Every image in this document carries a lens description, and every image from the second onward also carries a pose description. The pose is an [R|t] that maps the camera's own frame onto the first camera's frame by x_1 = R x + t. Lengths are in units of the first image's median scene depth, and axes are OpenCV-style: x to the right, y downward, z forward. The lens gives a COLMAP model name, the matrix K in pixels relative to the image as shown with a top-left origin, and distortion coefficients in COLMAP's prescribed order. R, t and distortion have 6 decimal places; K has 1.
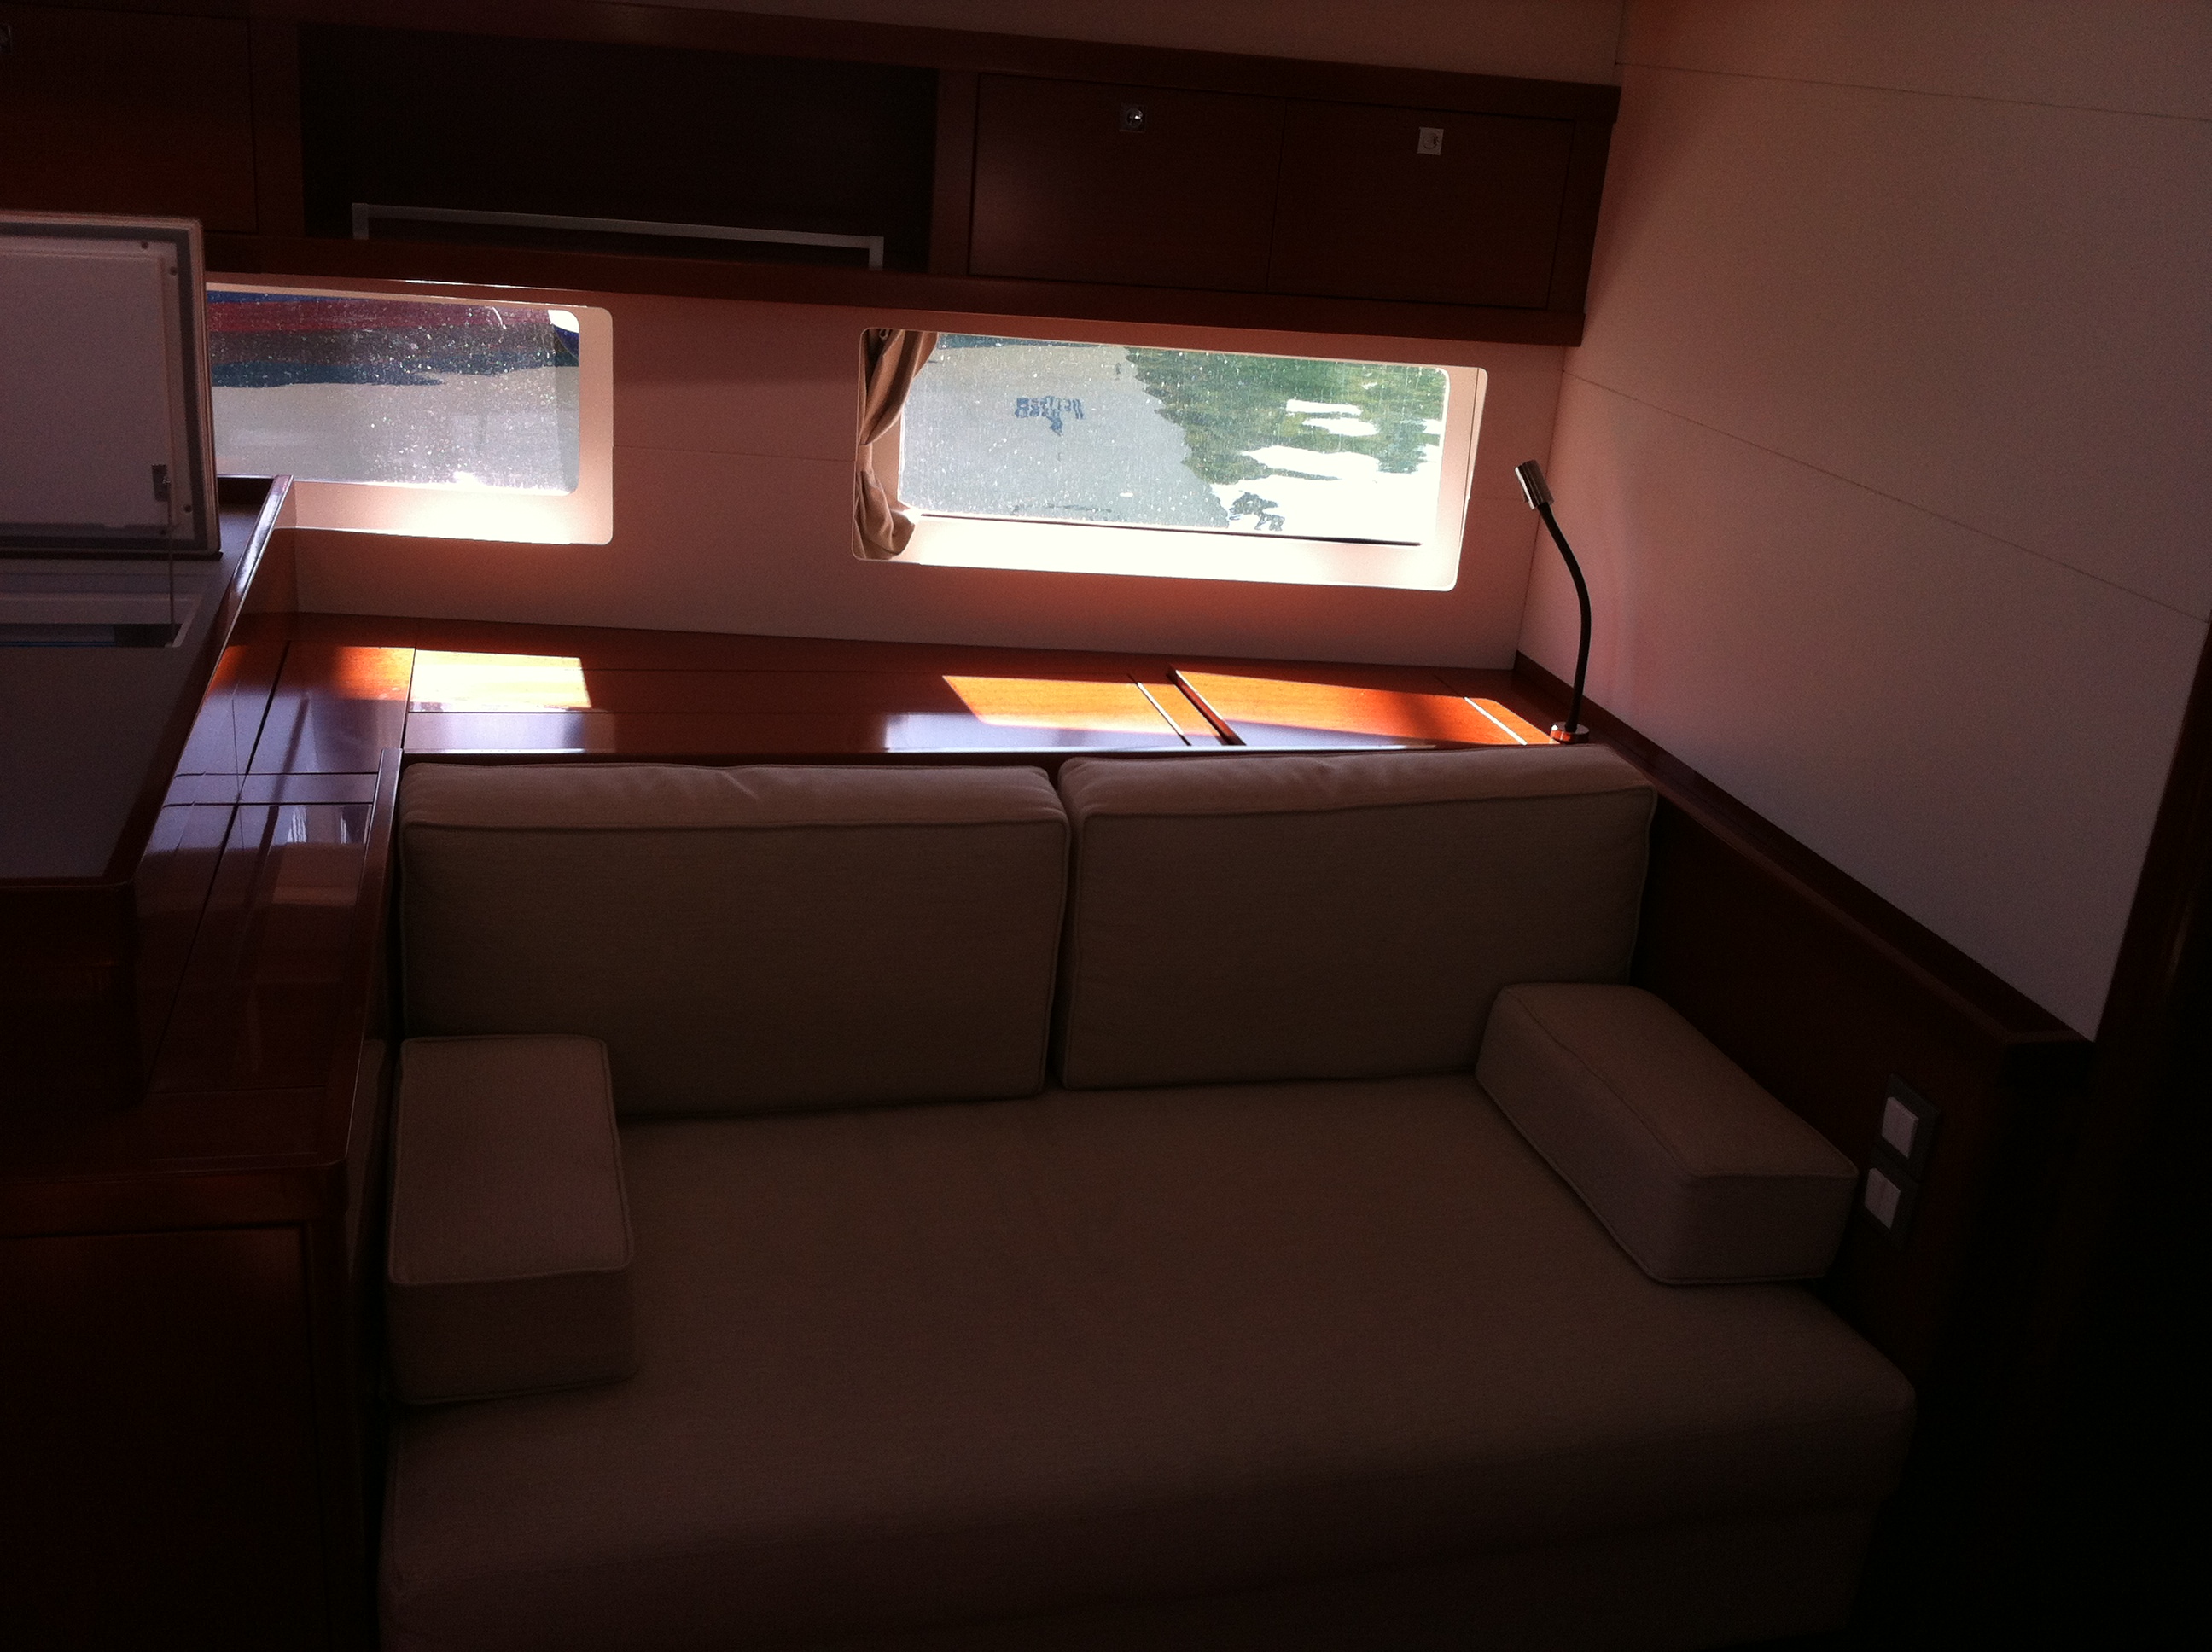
lens RADIAL K [[2261.4, 0, 1105.2], [0, 2261.4, 874.0], [0, 0, 1]] dist [0.010104, 0.006349]
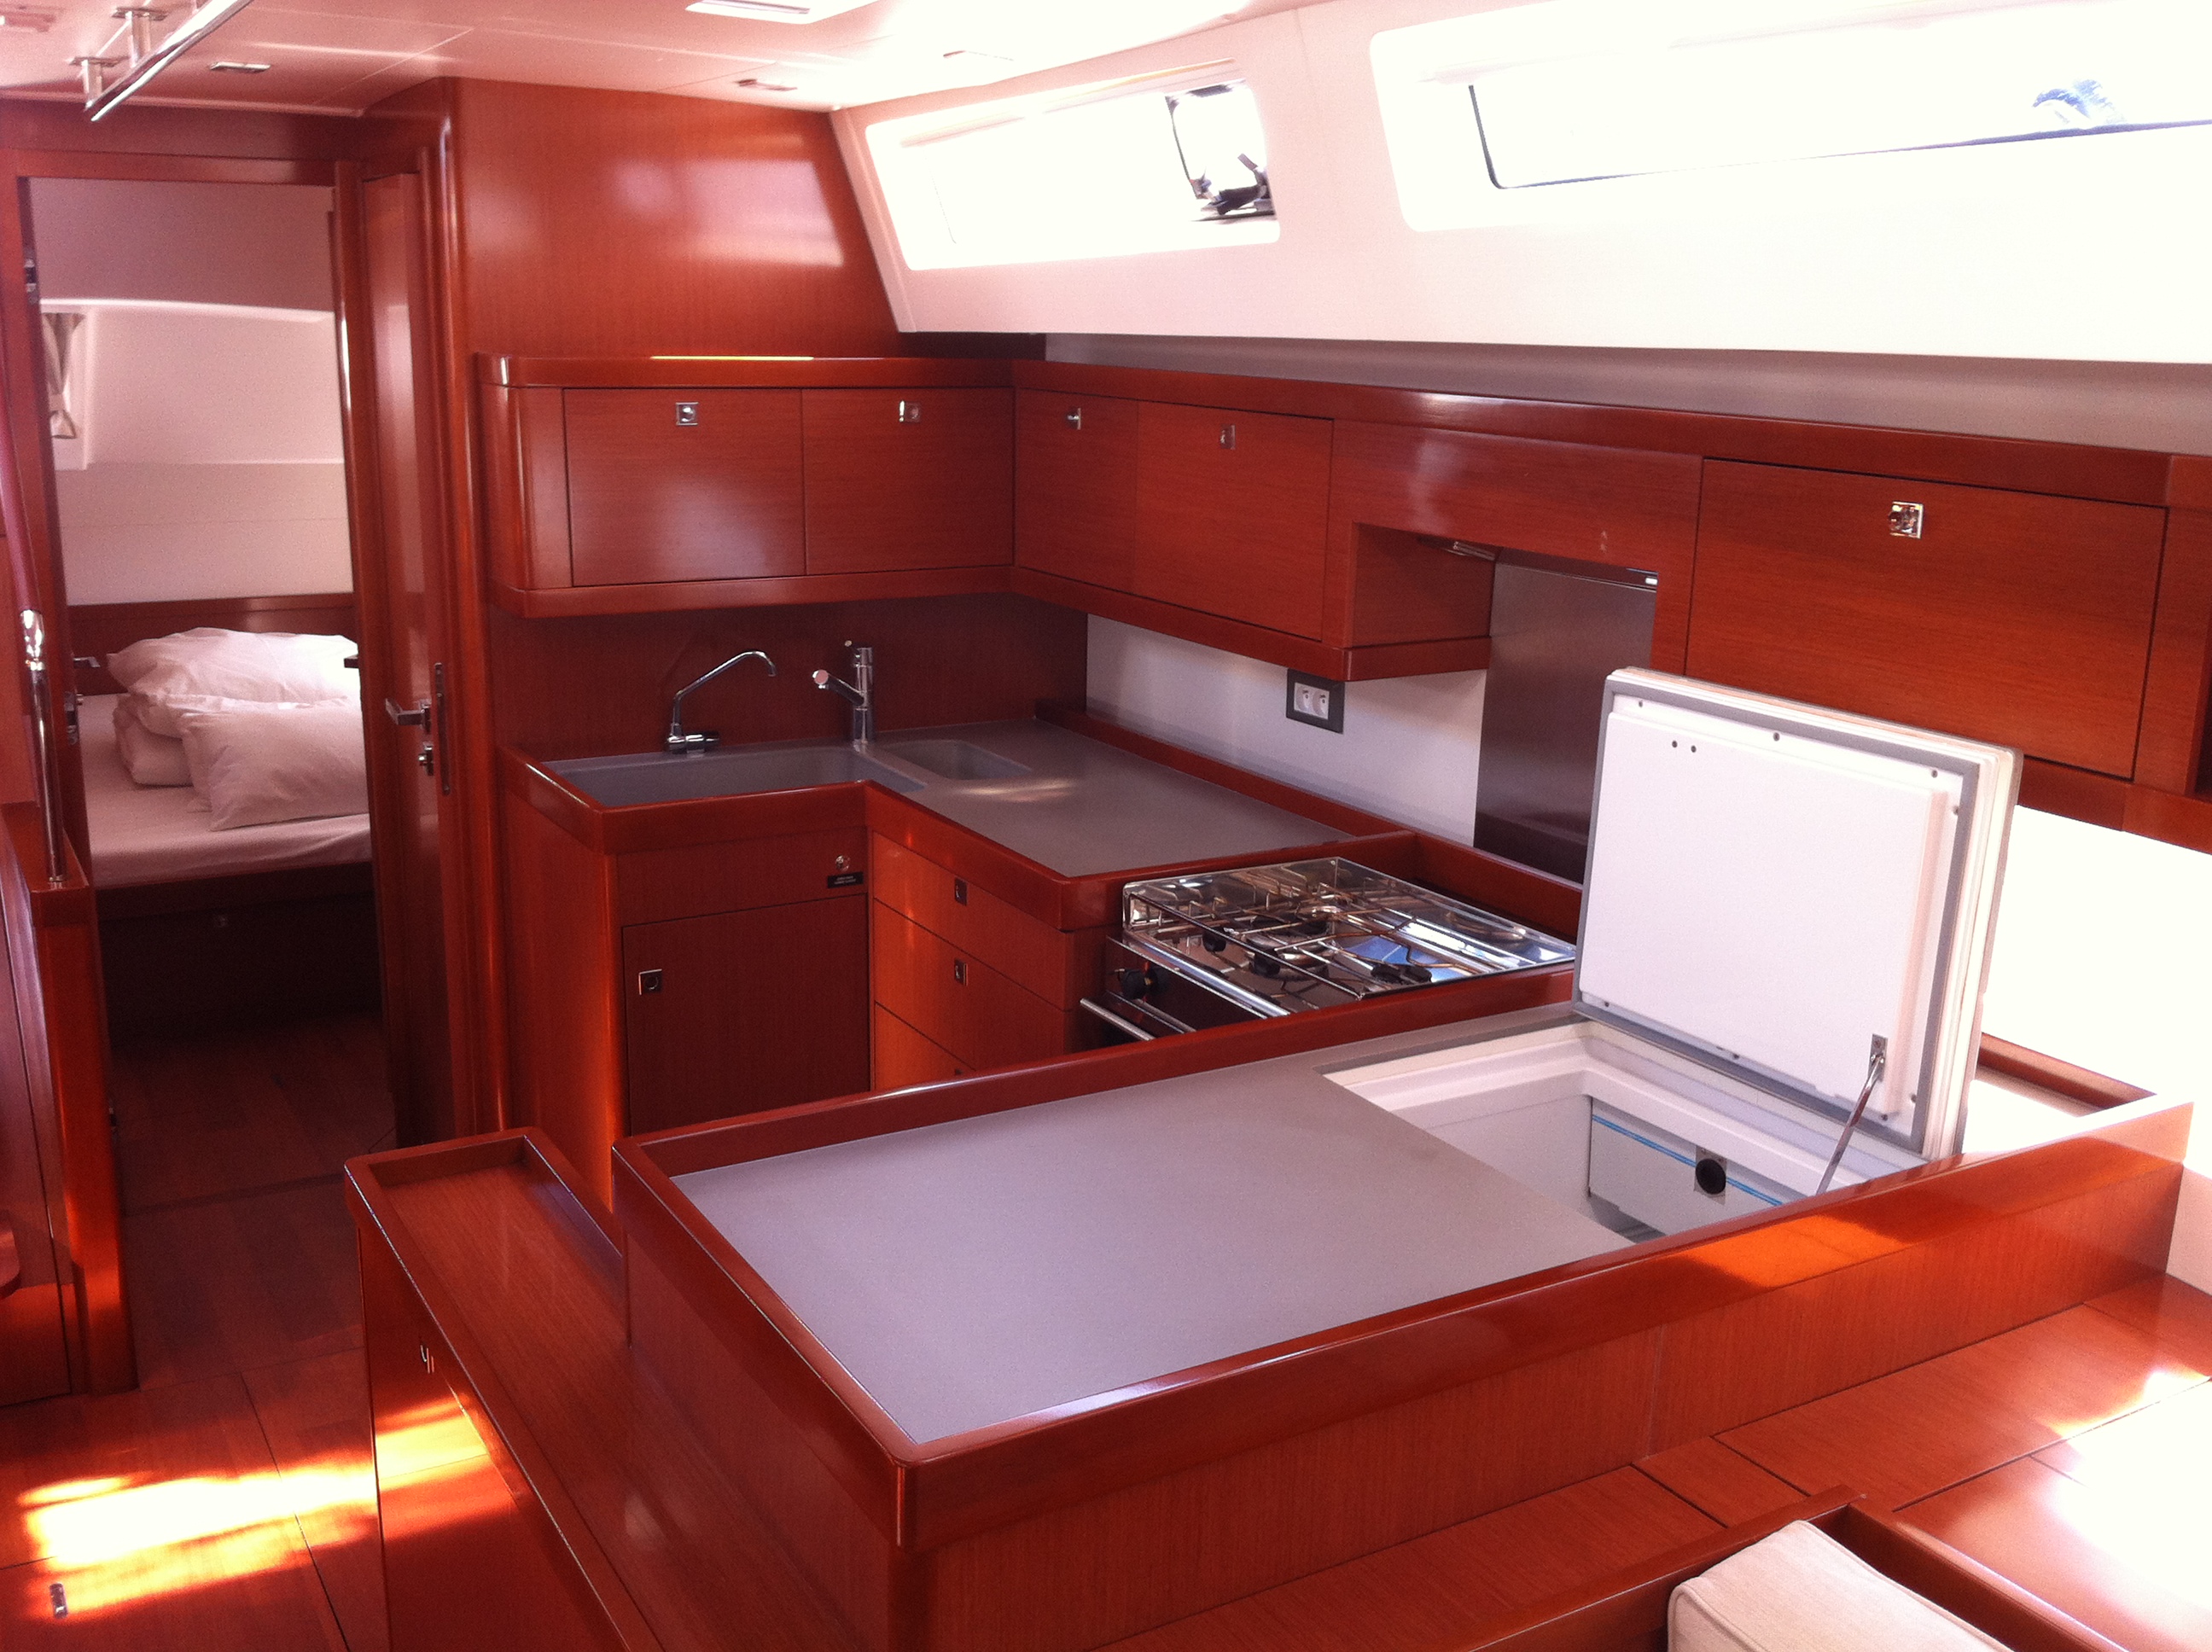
lens RADIAL K [[2109.5, 0, 1090.9], [0, 2109.5, 866.2], [0, 0, 1]] dist [0.069230, -0.219142]
pose [[0.283338, 0.174451, -0.943020, 0.186735], [-0.362283, 0.929924, 0.063177, -0.174066], [0.887959, 0.323740, 0.326683, 0.470424]]
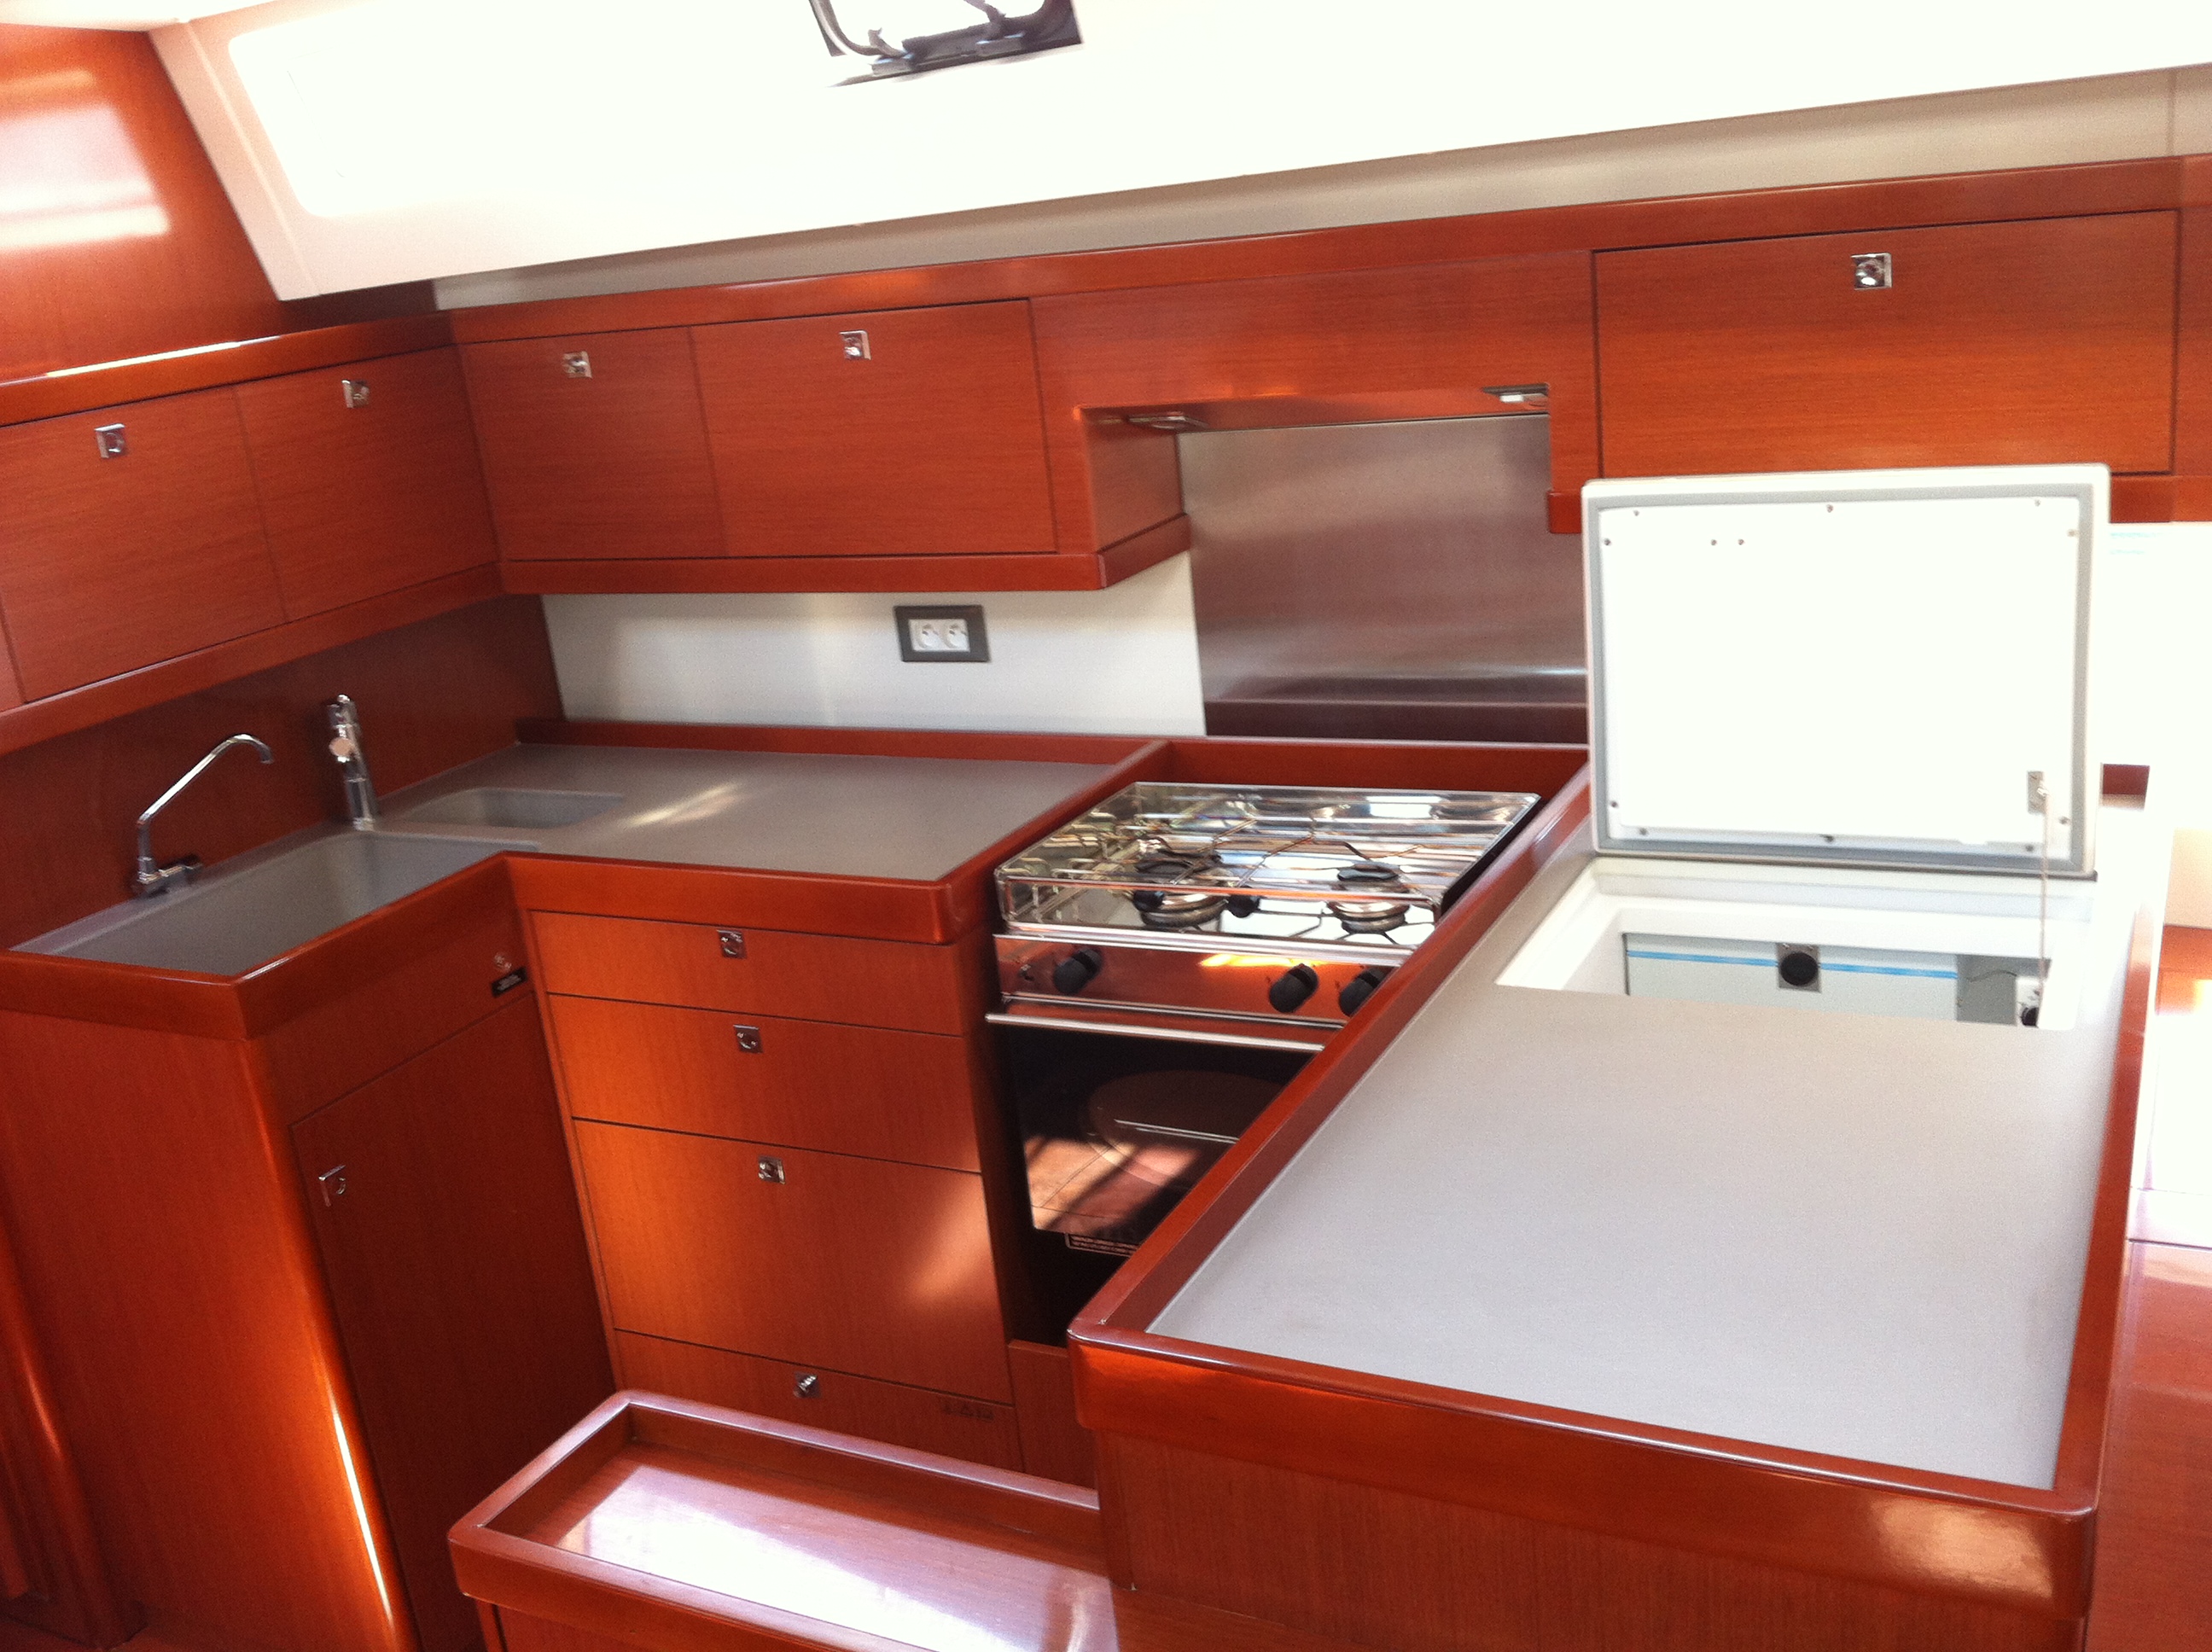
lens RADIAL K [[2119.4, 0, 1100.0], [0, 2119.4, 850.6], [0, 0, 1]] dist [0.124924, -0.409687]
pose [[0.737994, 0.041877, -0.673507, -0.142035], [-0.092916, 0.994872, -0.039955, -0.086678], [0.668380, 0.092066, 0.738100, 0.212824]]
